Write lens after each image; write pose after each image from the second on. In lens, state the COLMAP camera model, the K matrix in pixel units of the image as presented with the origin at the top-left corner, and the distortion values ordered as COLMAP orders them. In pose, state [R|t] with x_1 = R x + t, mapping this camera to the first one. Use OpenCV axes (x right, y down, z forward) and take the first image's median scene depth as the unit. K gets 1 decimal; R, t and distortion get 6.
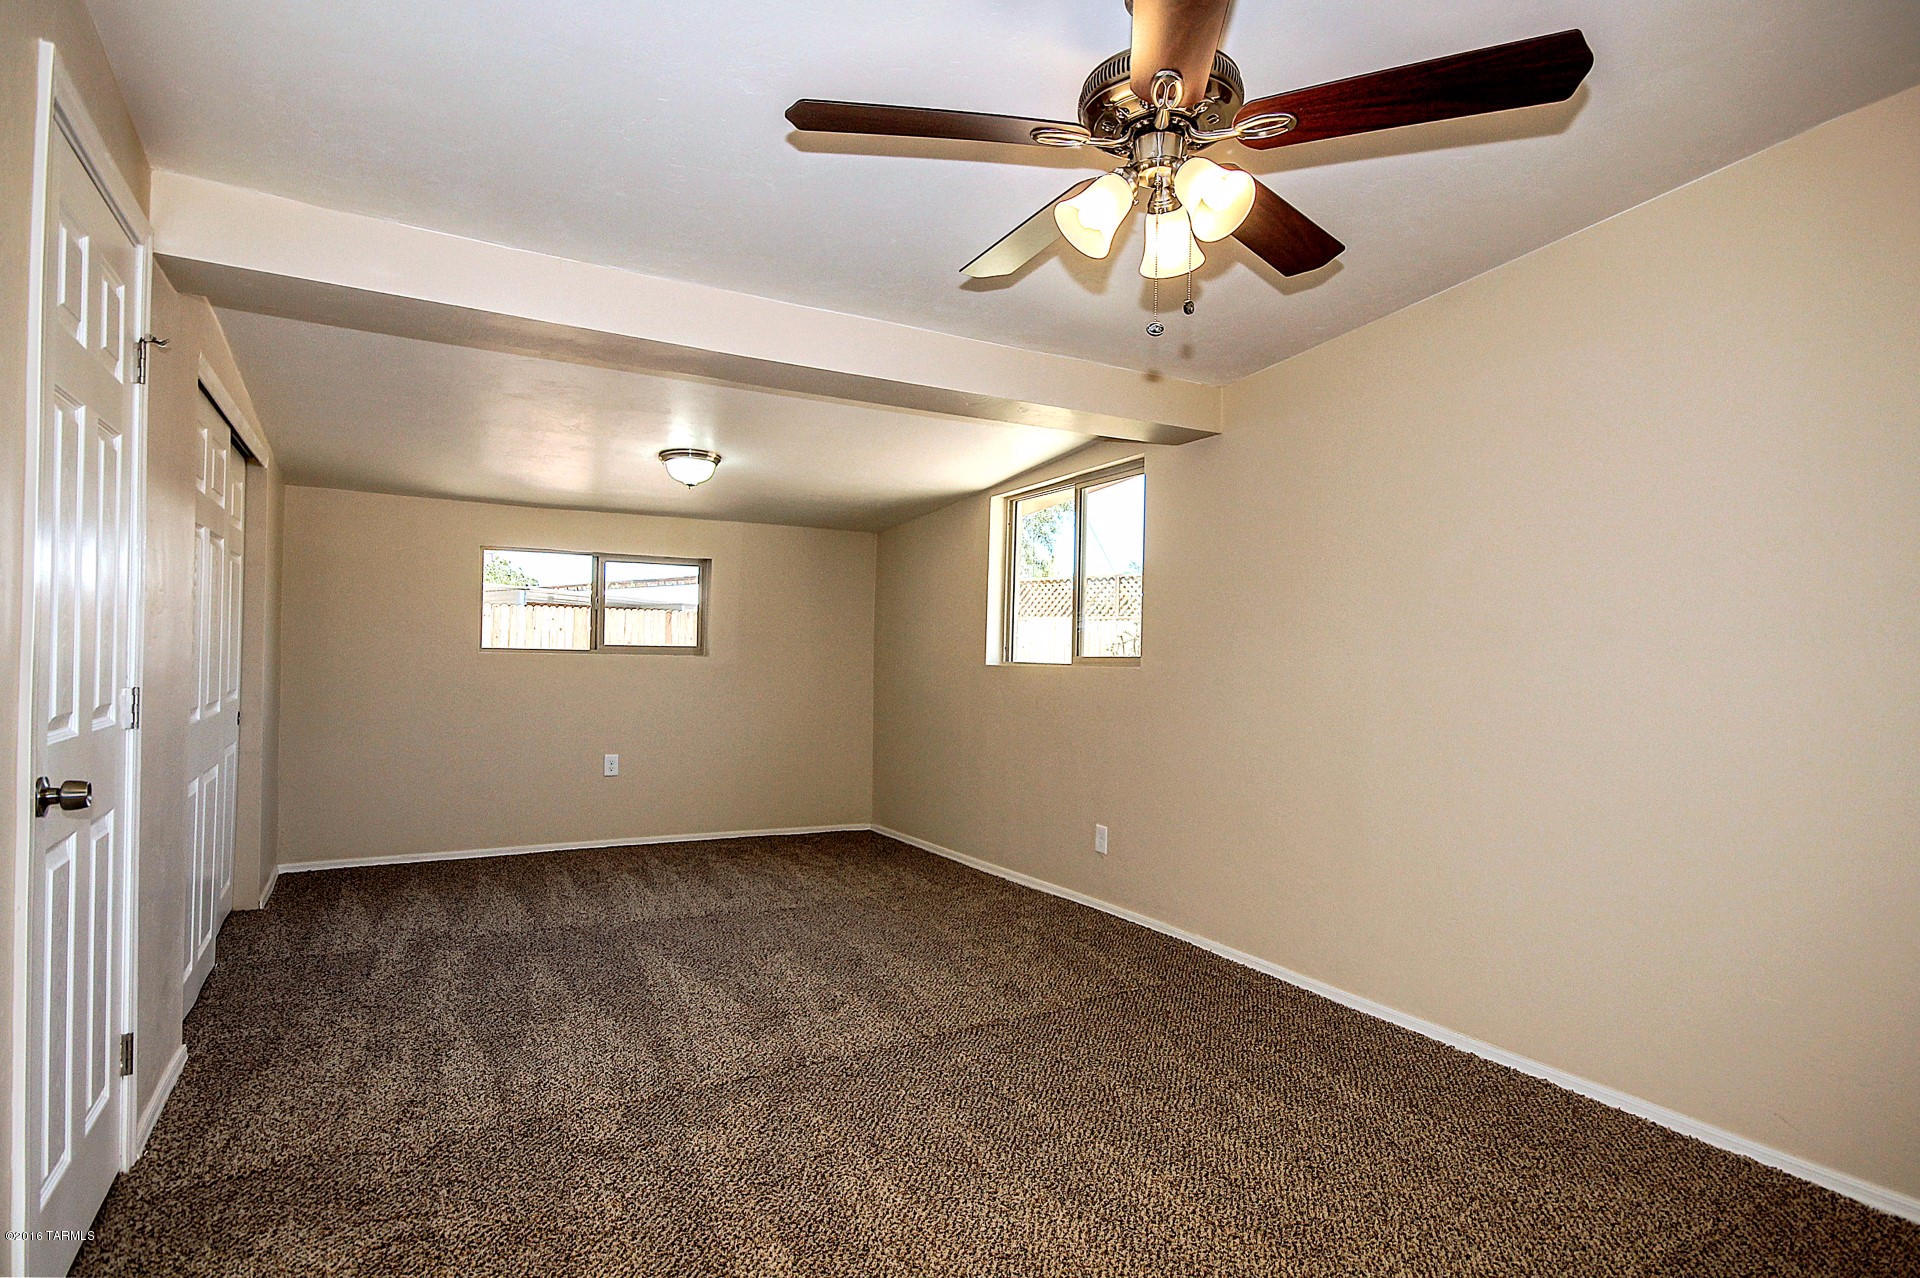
lens RADIAL K [[1017.2, 0, 960.0], [0, 1017.2, 639.0], [0, 0, 1]] dist [0.000886, 0.000230]
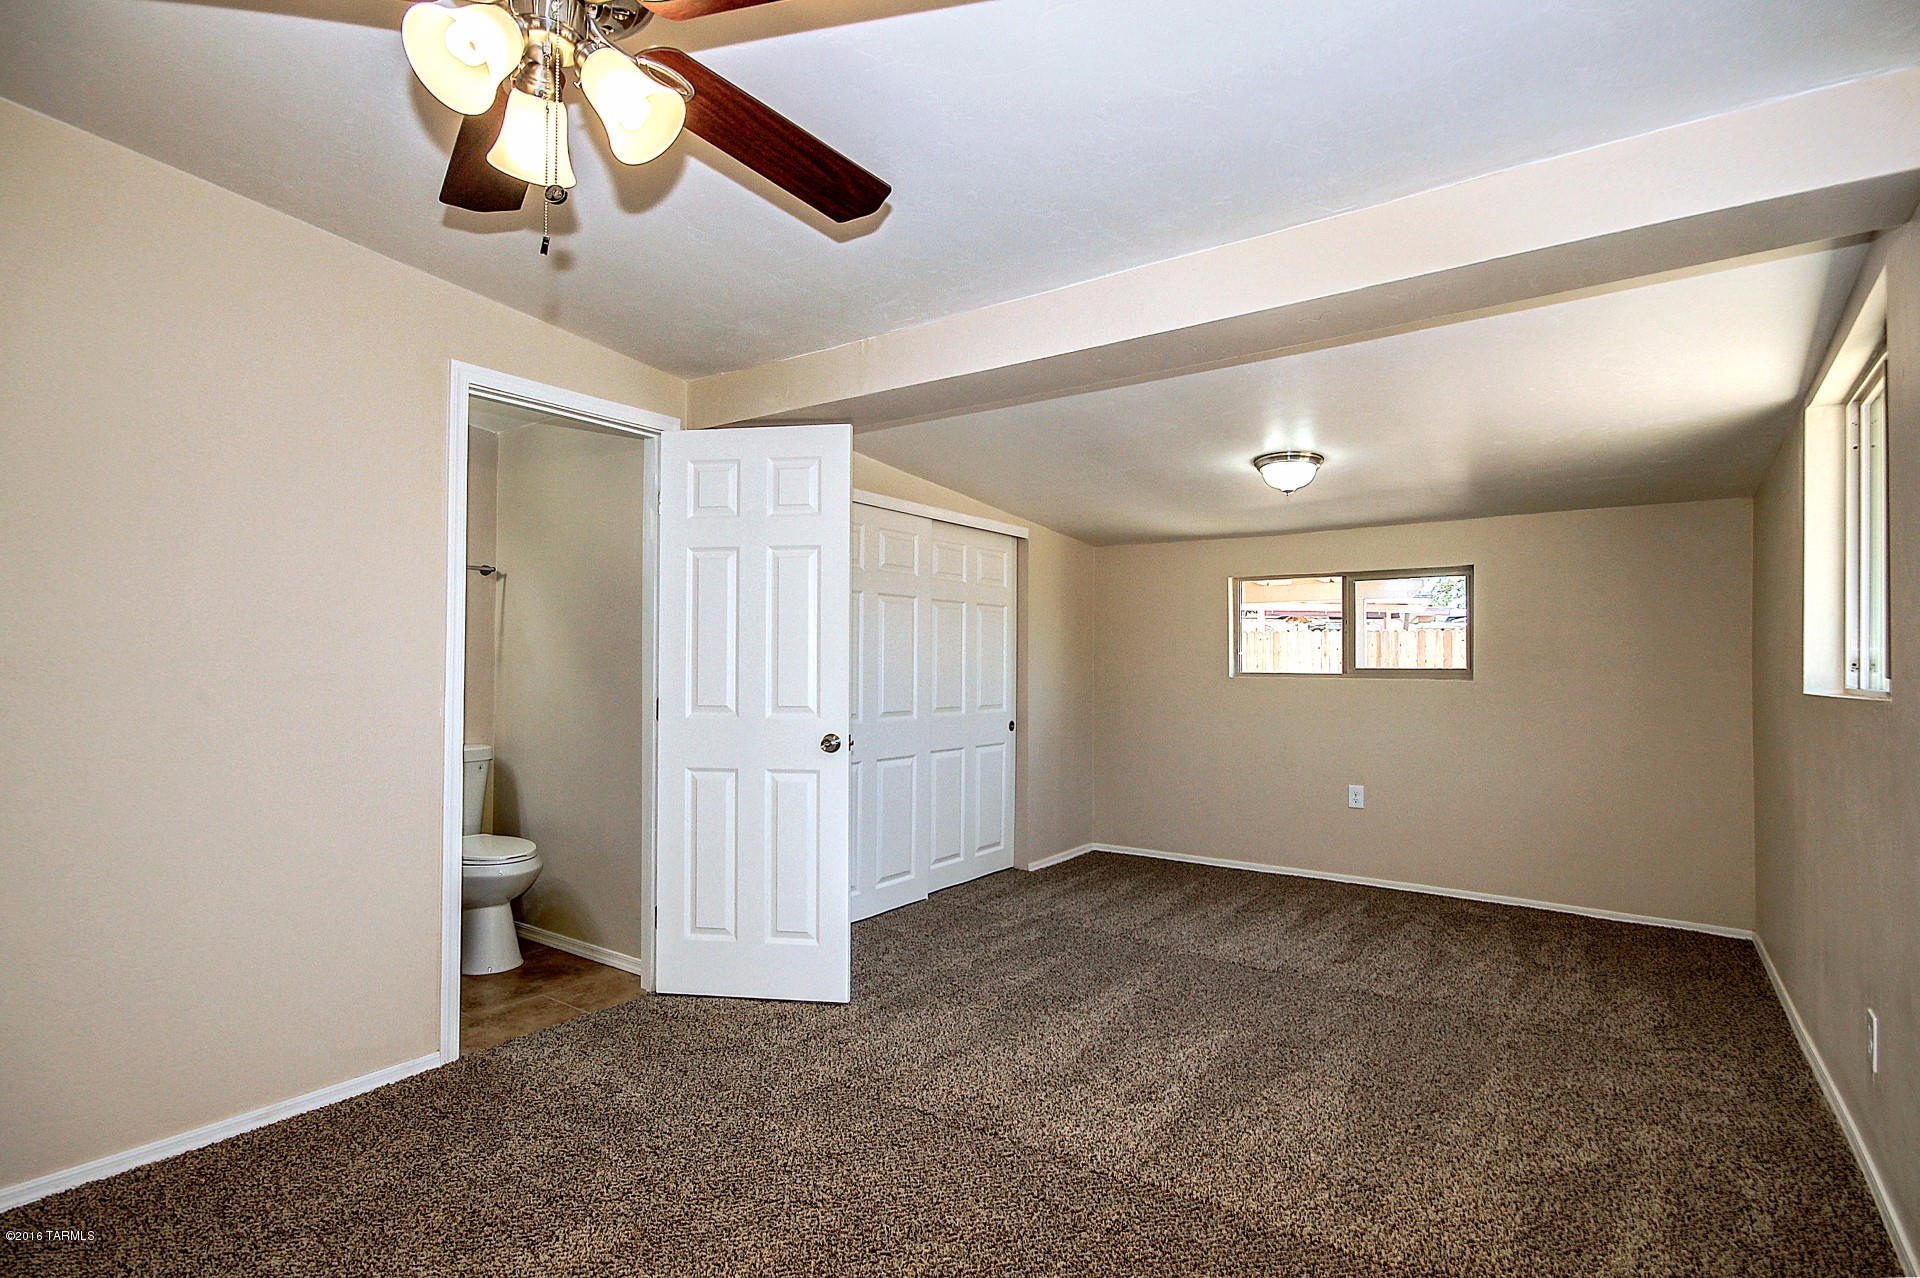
lens RADIAL K [[922.8, 0, 961.7], [0, 922.8, 648.8], [0, 0, 1]] dist [-0.002327, -0.001024]
pose [[0.413904, -0.036394, -0.909593, 0.356628], [0.014402, 0.999337, -0.033432, 0.013366], [0.910207, 0.000738, 0.414154, 0.392973]]
